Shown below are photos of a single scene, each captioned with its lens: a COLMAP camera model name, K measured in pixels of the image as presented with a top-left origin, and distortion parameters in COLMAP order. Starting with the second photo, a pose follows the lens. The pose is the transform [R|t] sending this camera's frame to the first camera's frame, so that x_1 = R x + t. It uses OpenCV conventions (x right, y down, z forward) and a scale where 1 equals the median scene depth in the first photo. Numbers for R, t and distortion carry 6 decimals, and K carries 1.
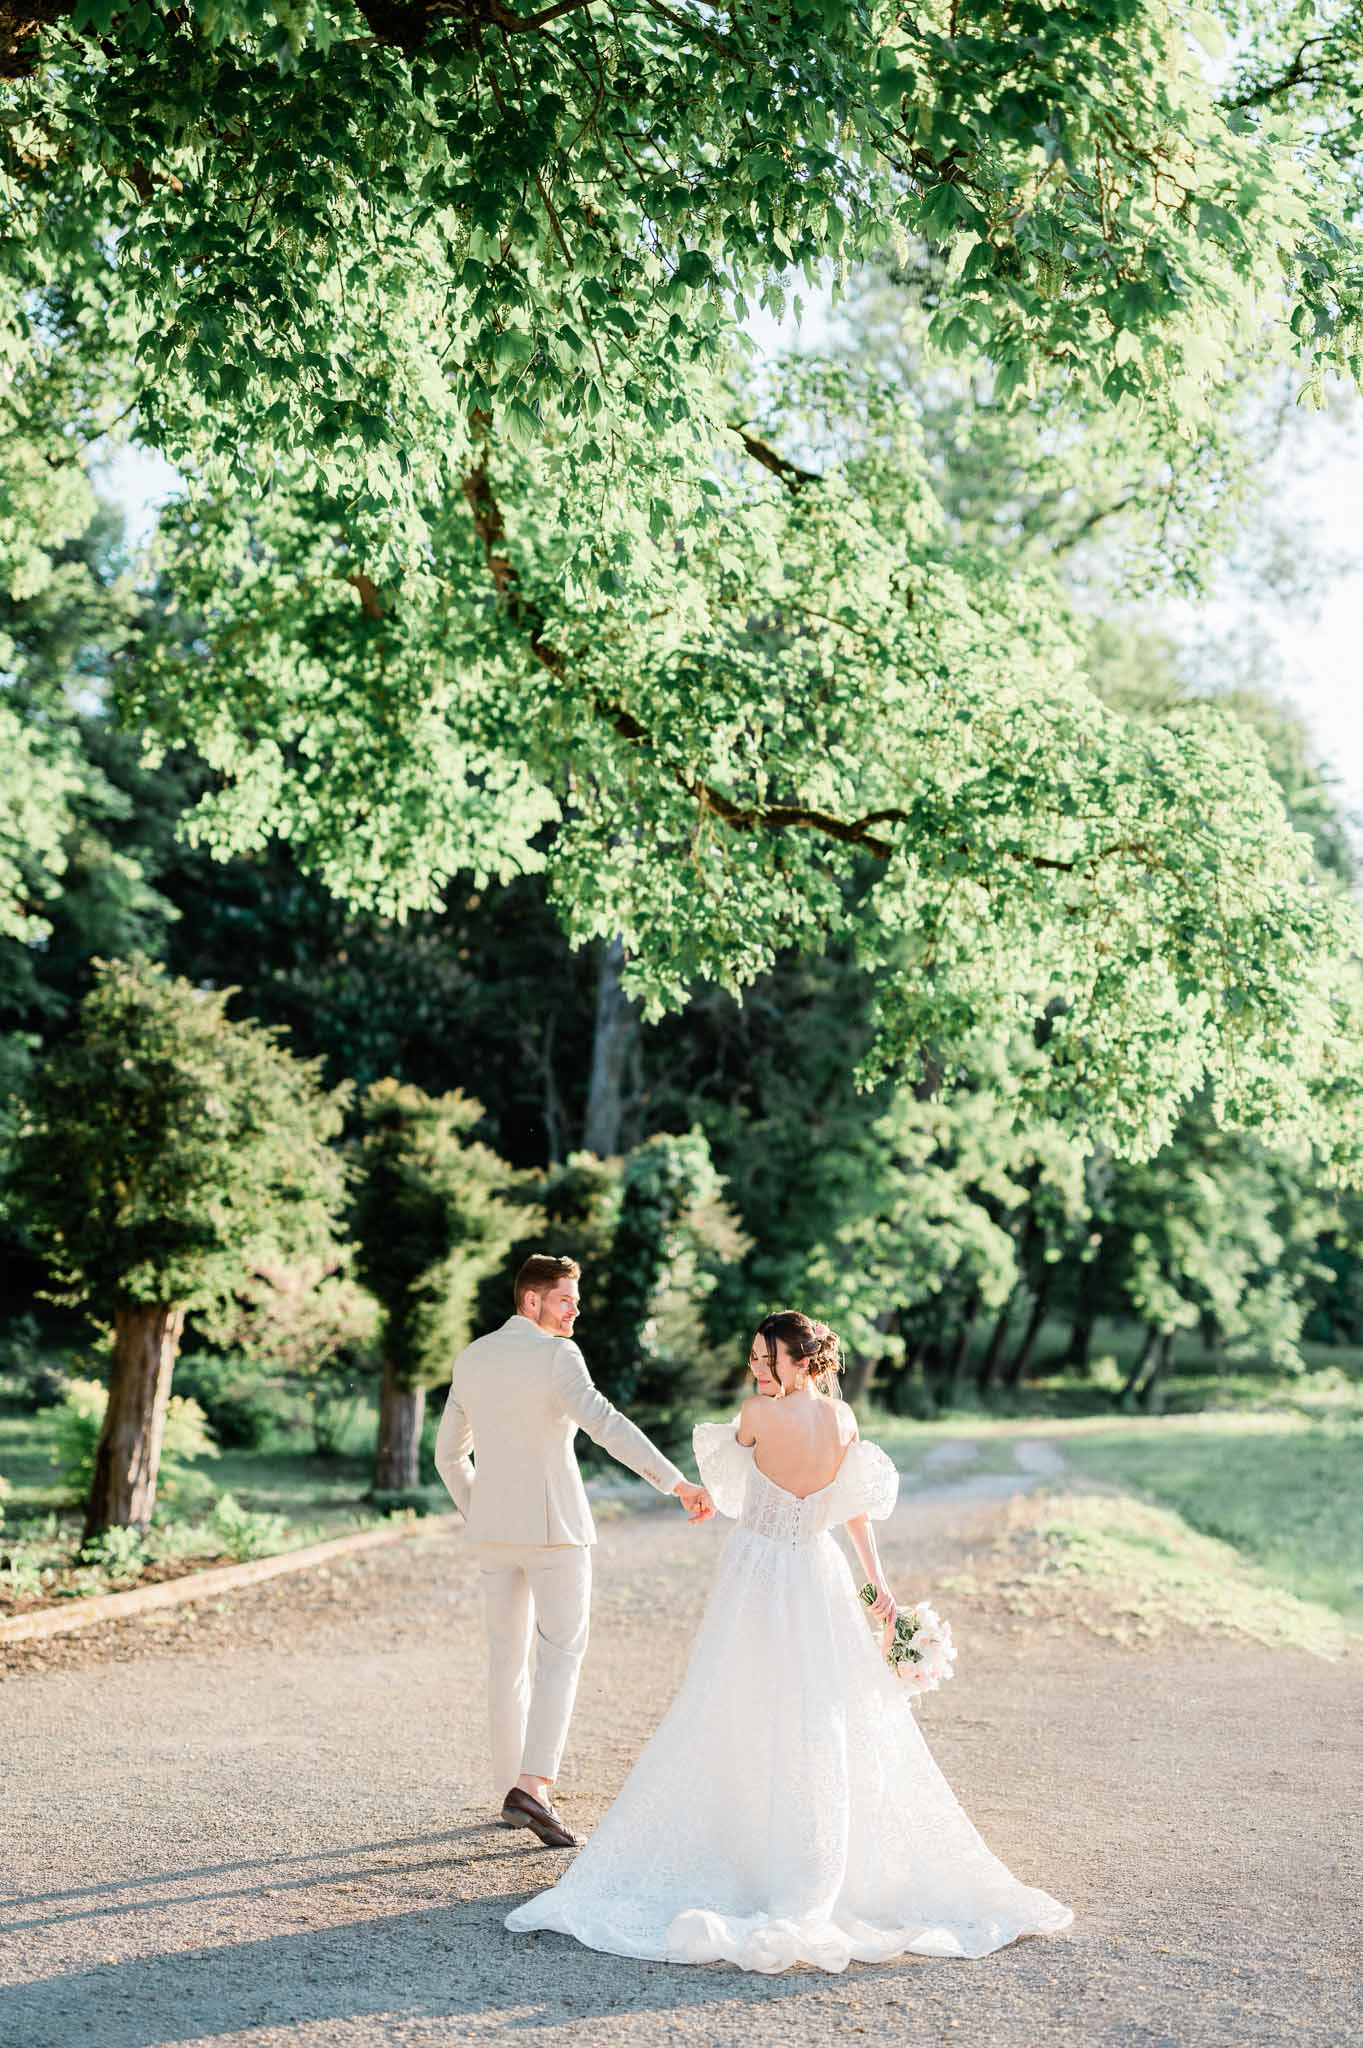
lens RADIAL K [[2995.9, 0, 681.5], [0, 2995.9, 1024.0], [0, 0, 1]] dist [-0.010864, -0.002490]
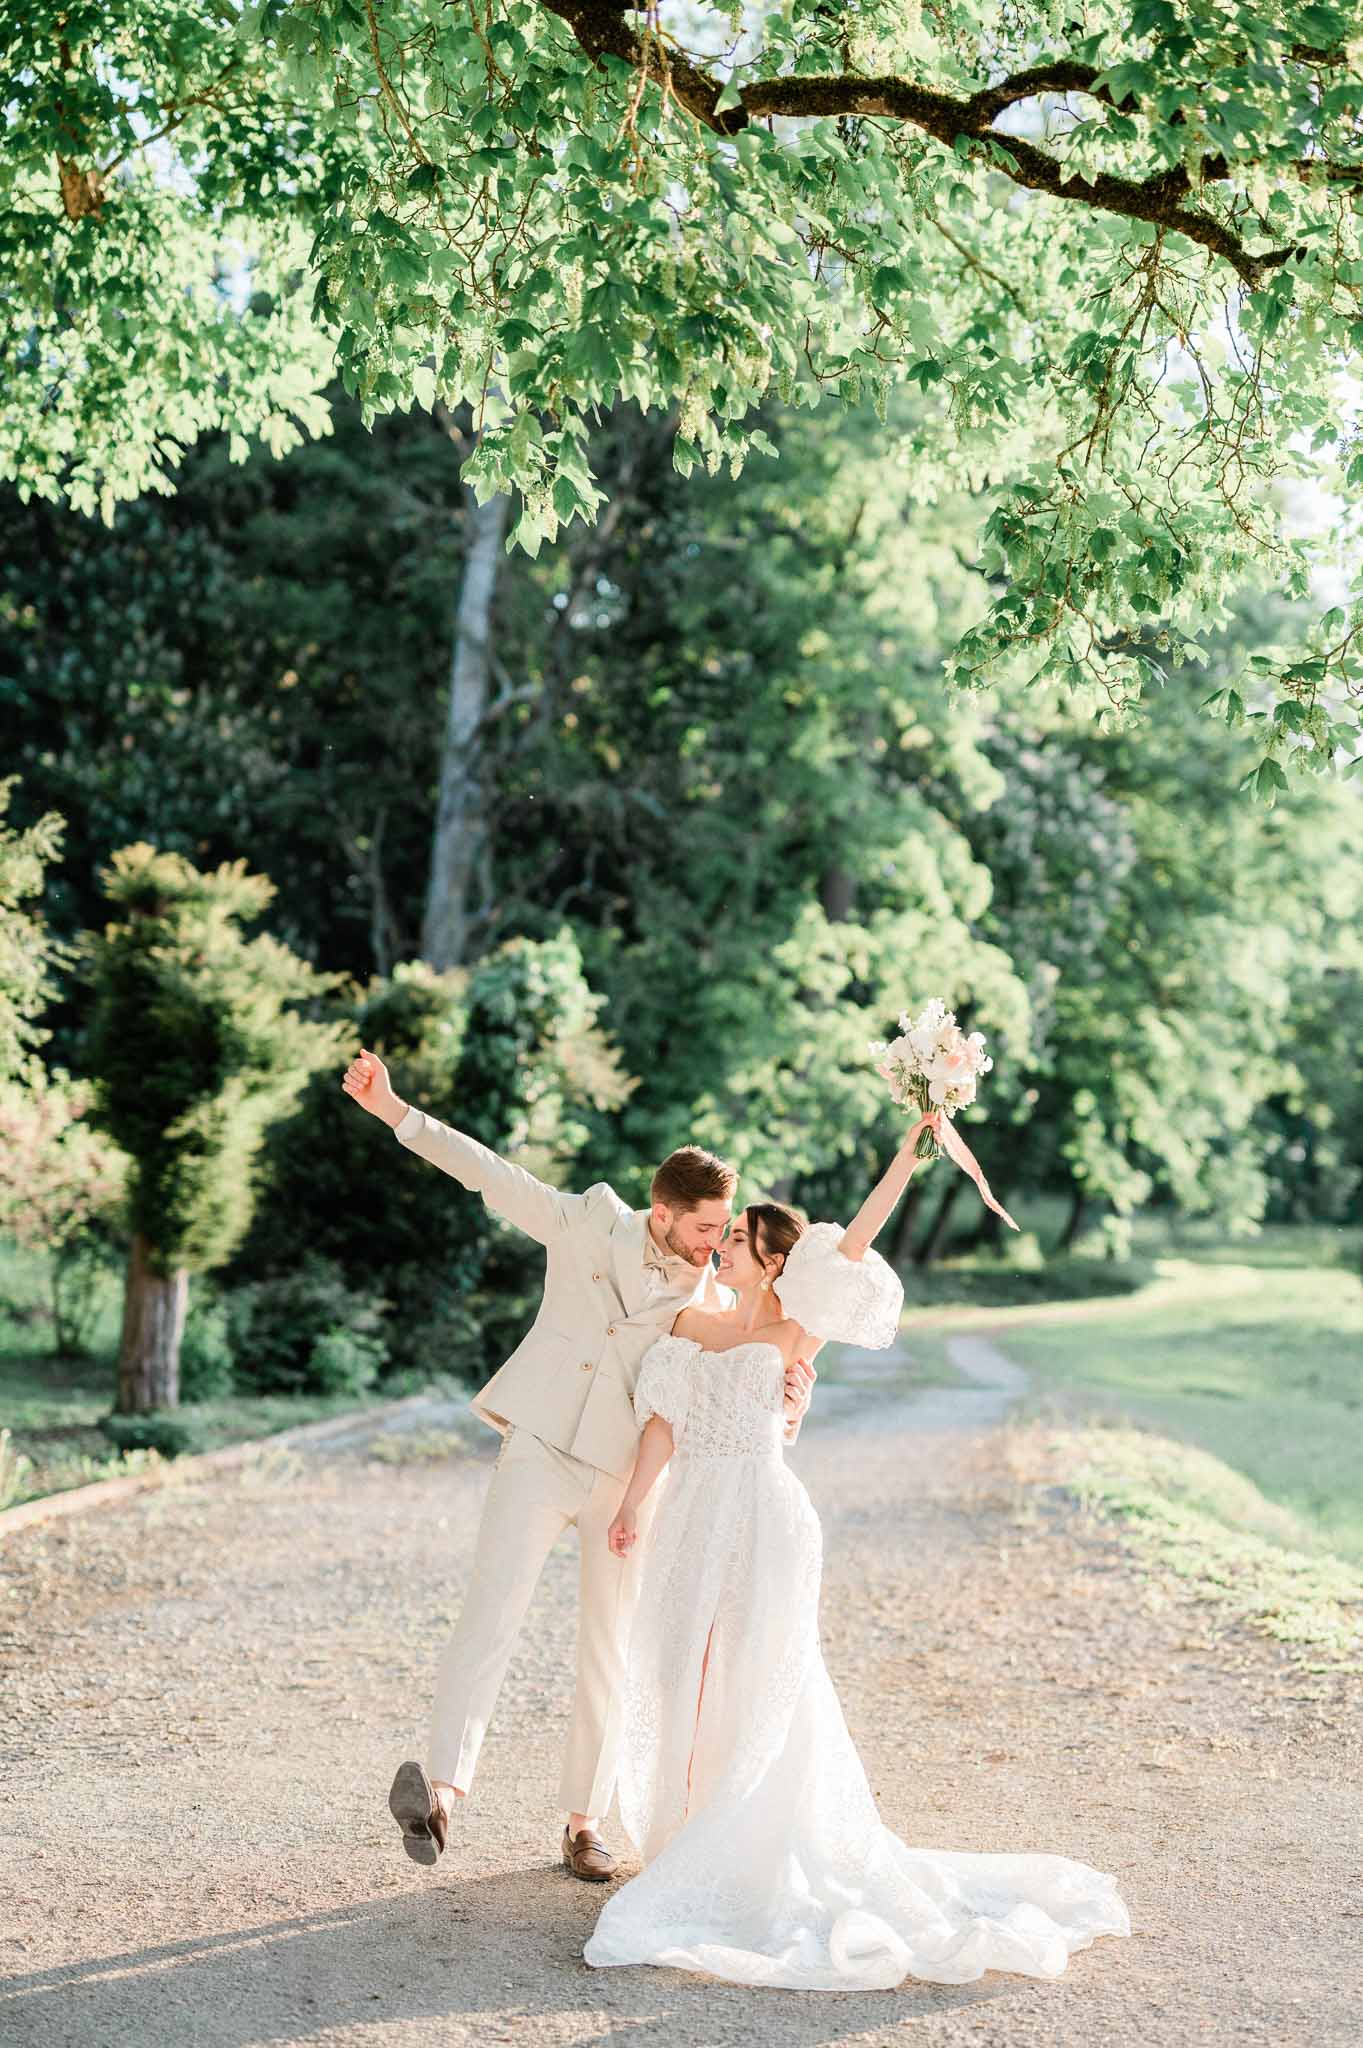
lens RADIAL K [[3181.3, 0, 752.4], [0, 3181.3, 1026.7], [0, 0, 1]] dist [-0.004733, -0.005639]
pose [[0.997479, 0.013528, 0.069659, -0.004001], [-0.016787, 0.998781, 0.046416, 0.024064], [-0.068946, -0.047469, 0.996490, 0.225683]]
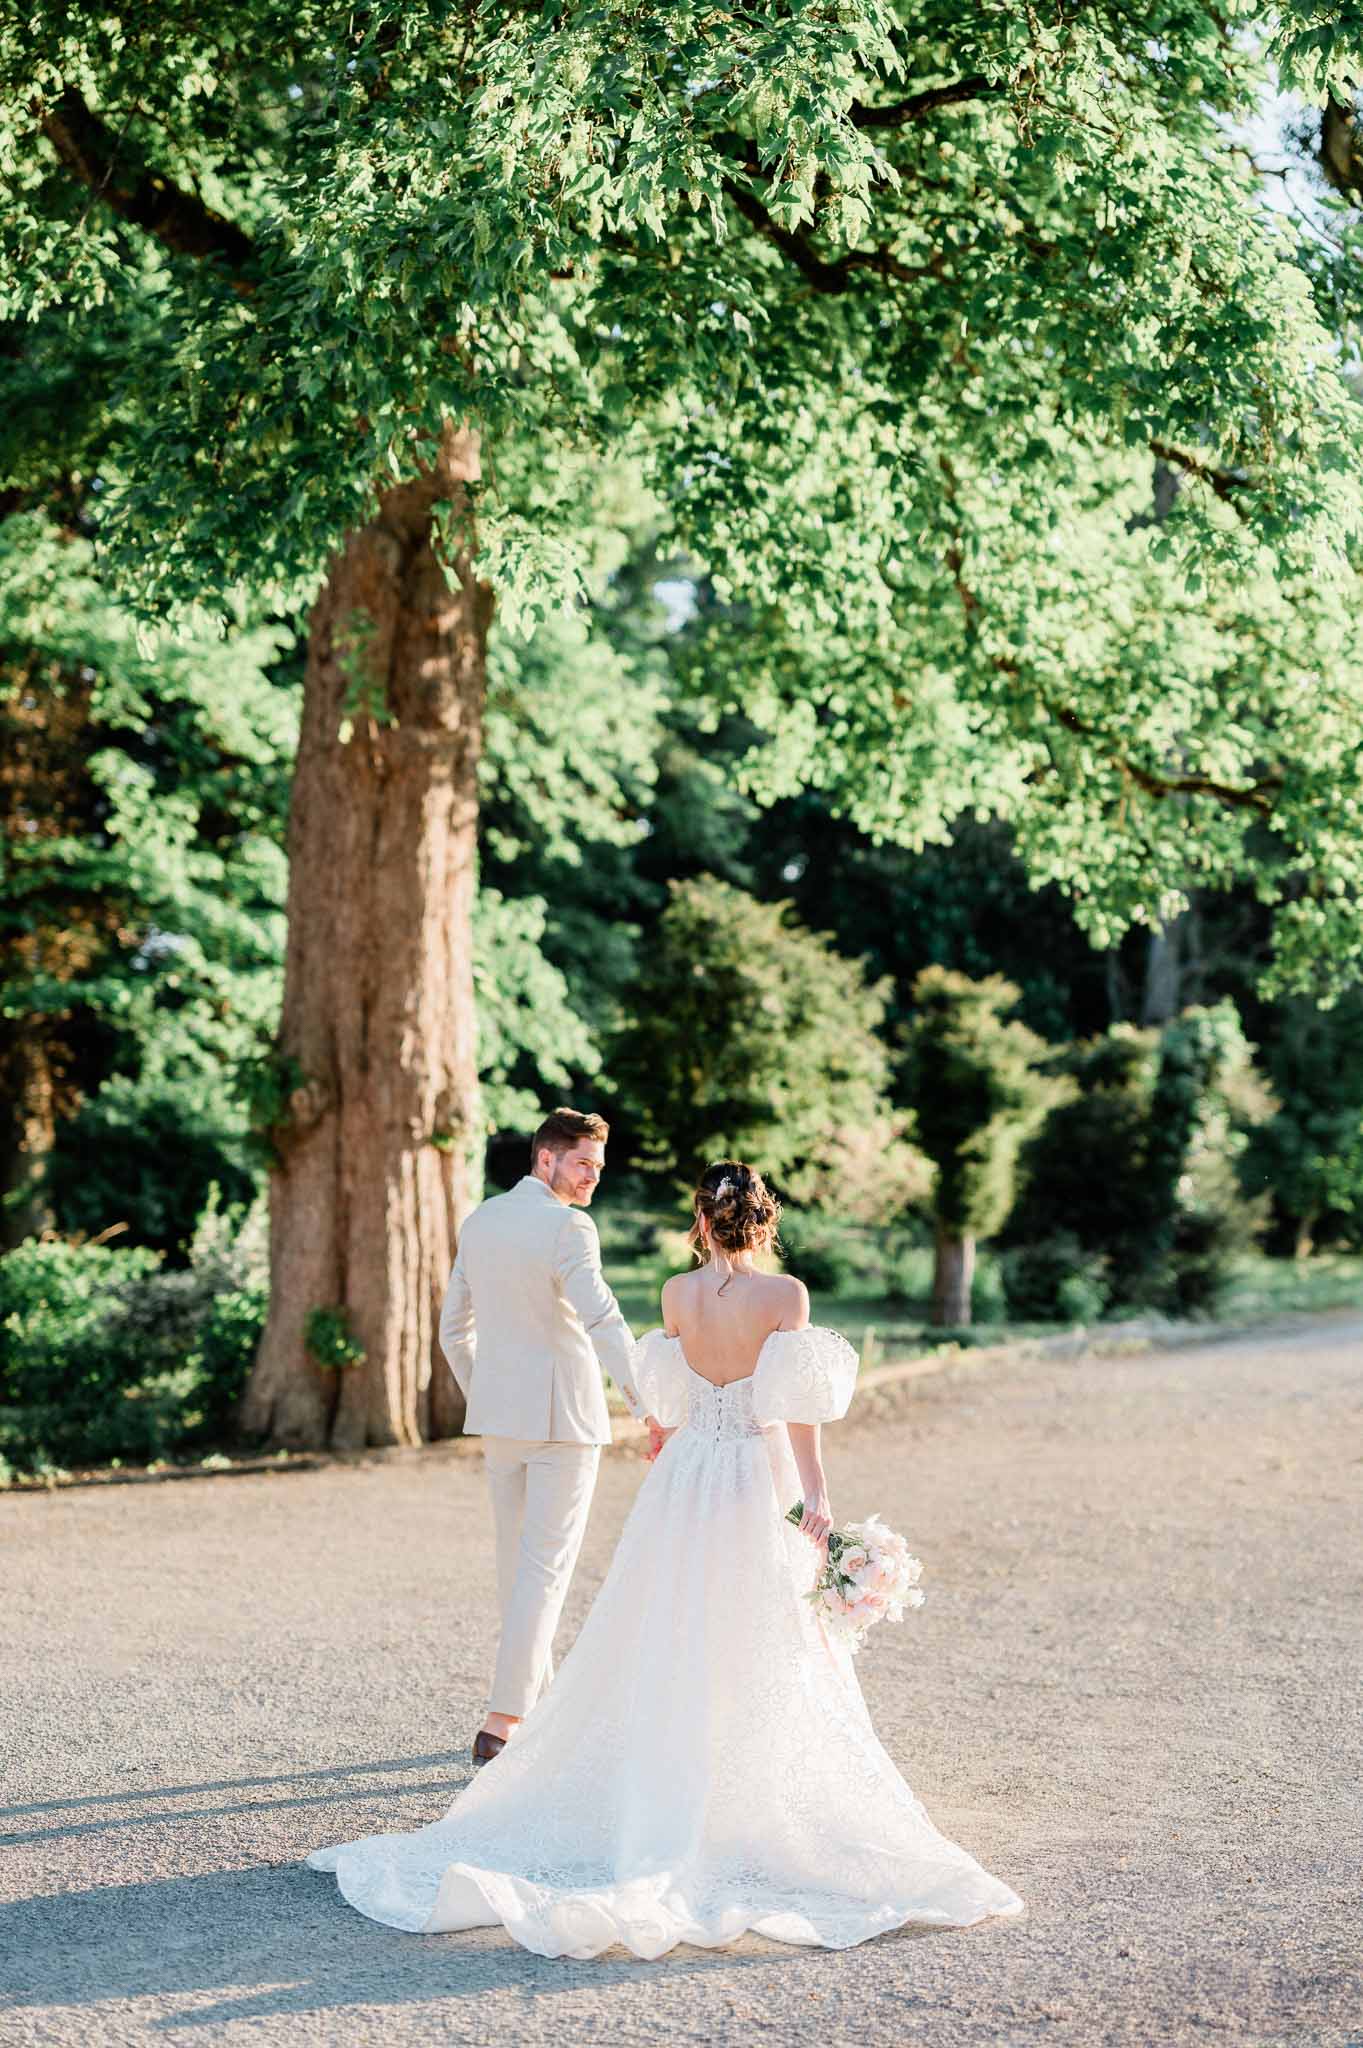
lens RADIAL K [[2995.9, 0, 681.5], [0, 2995.9, 1024.0], [0, 0, 1]] dist [-0.010864, -0.002490]
pose [[0.979276, -0.015596, -0.201930, 0.036133], [0.025687, 0.998543, 0.047449, -0.016078], [0.200895, -0.051653, 0.978250, -0.126312]]
